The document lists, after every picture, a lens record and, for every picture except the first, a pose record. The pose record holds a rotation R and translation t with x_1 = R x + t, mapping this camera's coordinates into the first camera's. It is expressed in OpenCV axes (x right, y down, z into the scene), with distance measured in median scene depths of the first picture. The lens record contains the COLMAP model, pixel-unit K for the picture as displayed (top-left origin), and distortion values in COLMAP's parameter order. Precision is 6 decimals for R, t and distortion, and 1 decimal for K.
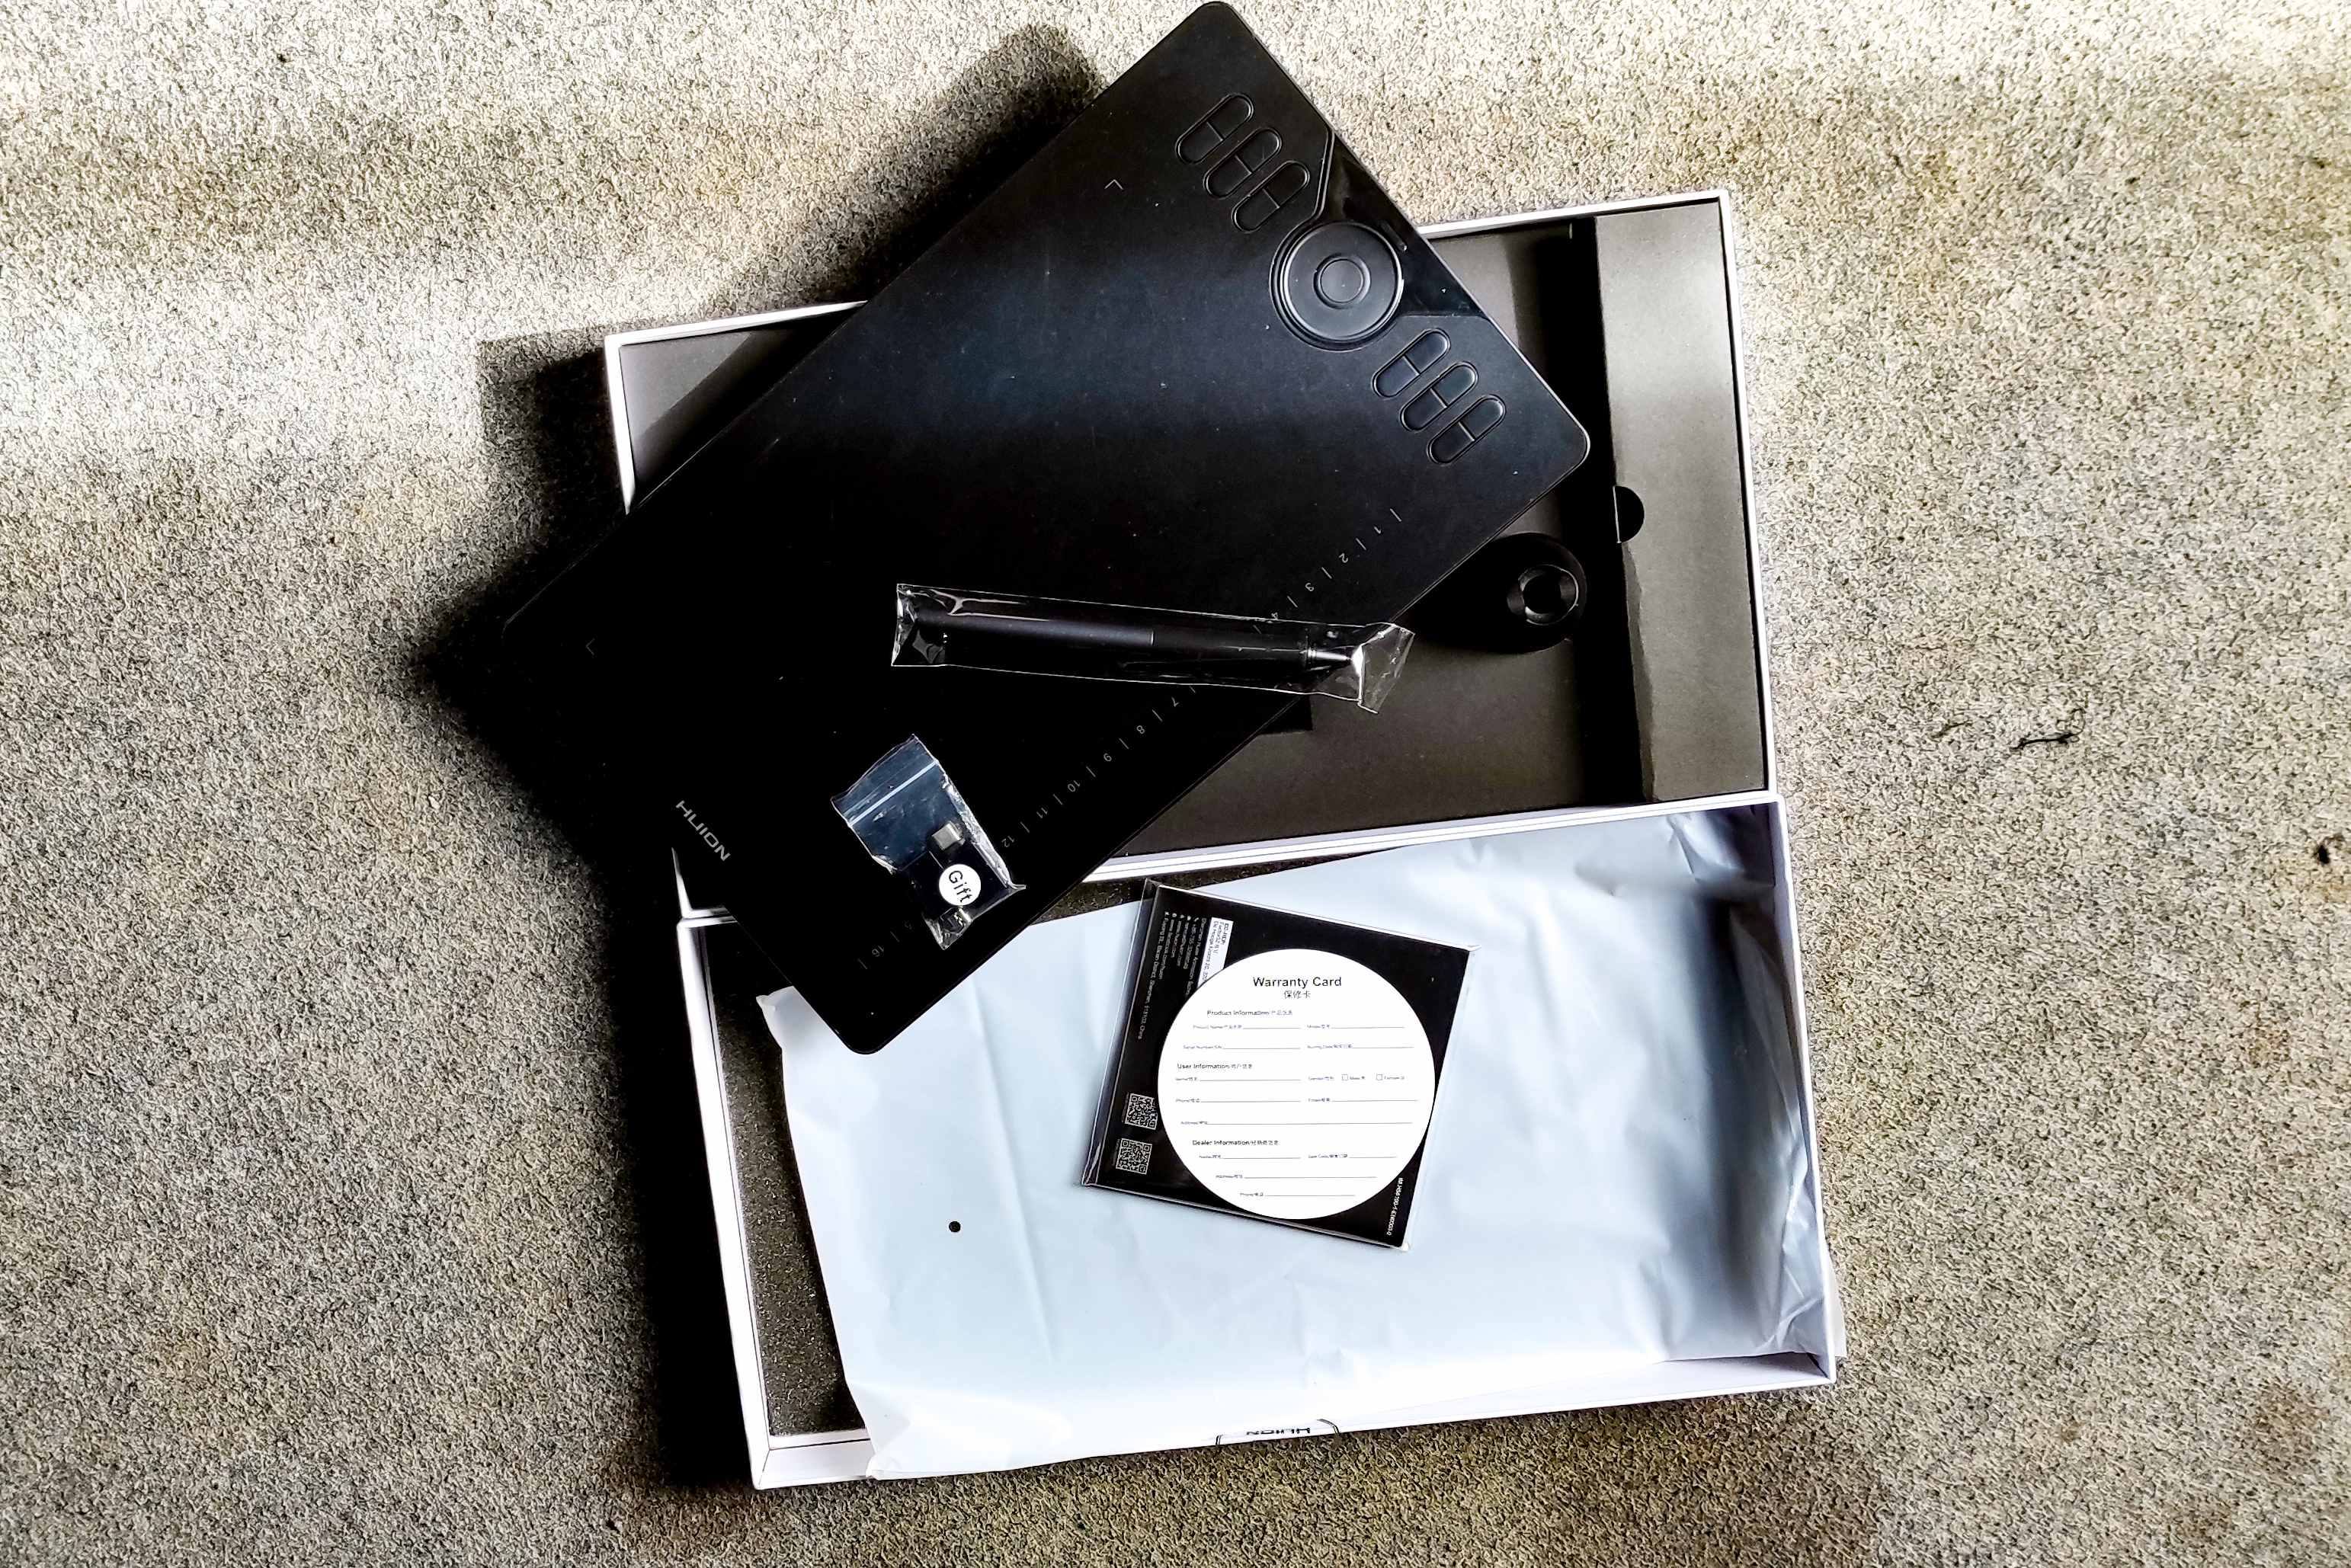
lens RADIAL K [[2599.0, 0, 1185.9], [0, 2599.0, 721.4], [0, 0, 1]] dist [-0.005299, 0.016810]
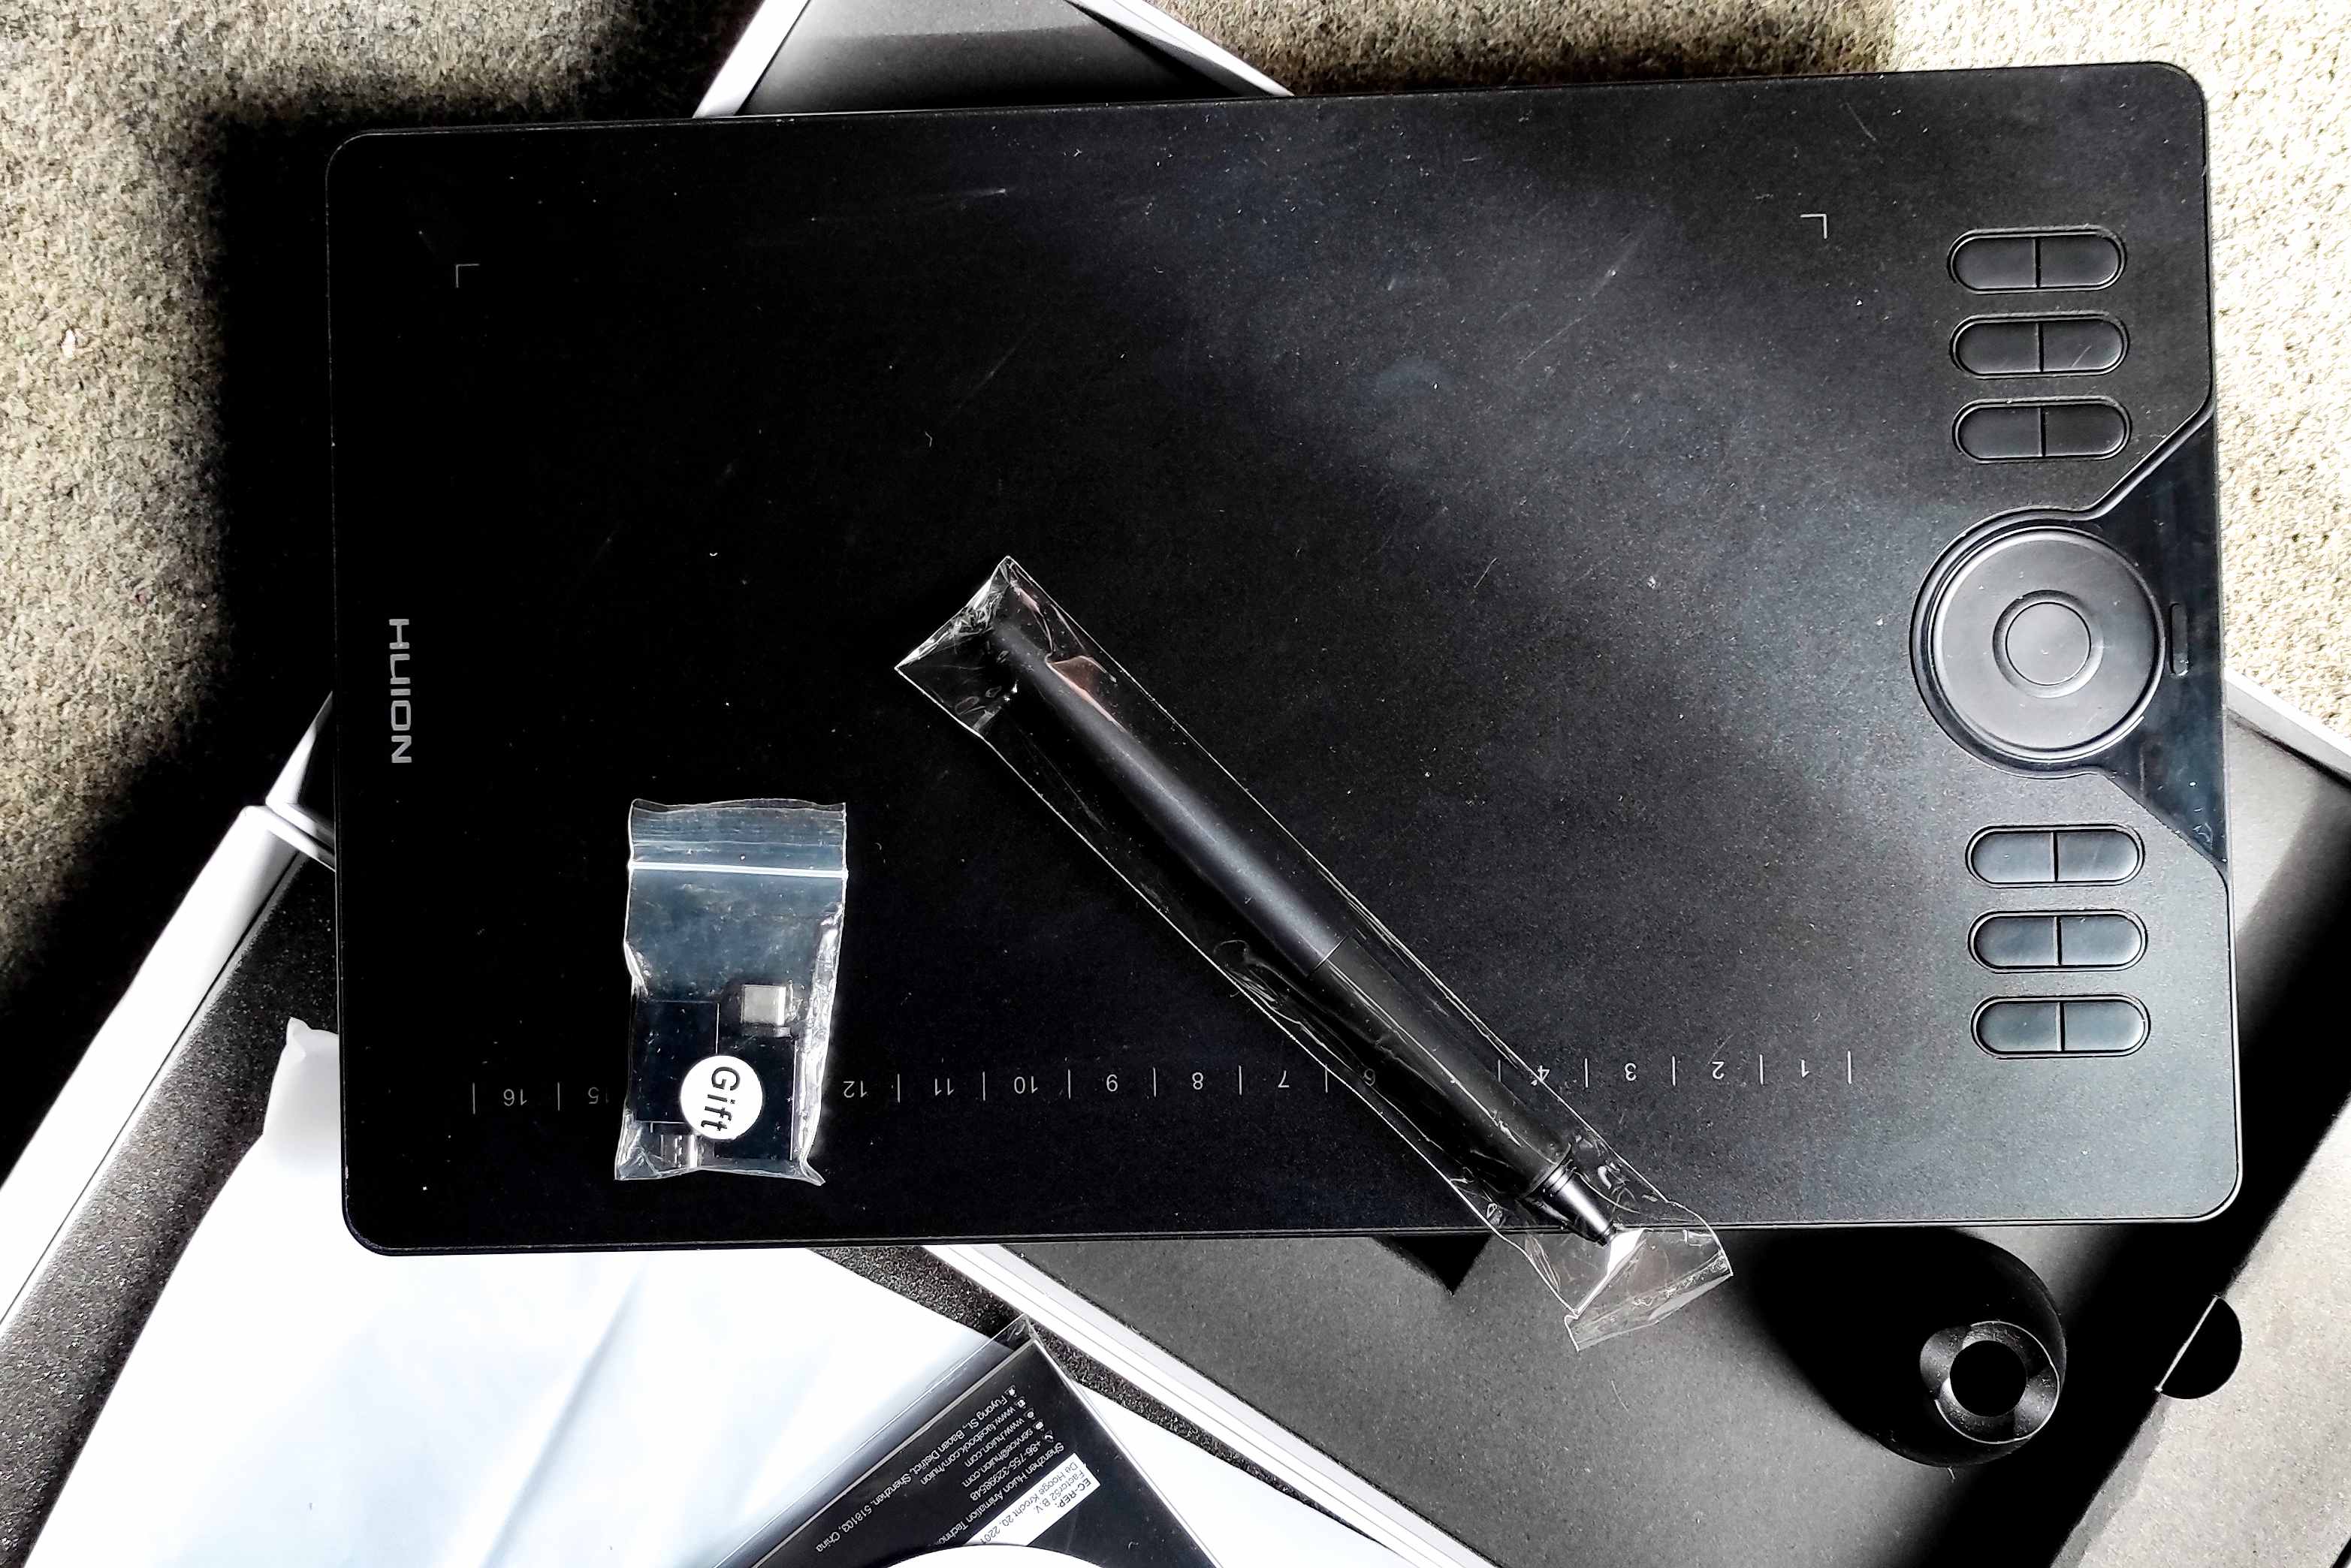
lens RADIAL K [[2599.0, 0, 1185.9], [0, 2599.0, 721.4], [0, 0, 1]] dist [-0.005299, 0.016810]
pose [[0.778998, 0.619835, -0.094695, -0.014679], [-0.627014, 0.770986, -0.111505, 0.006836], [0.003894, 0.146237, 0.989242, 0.484720]]
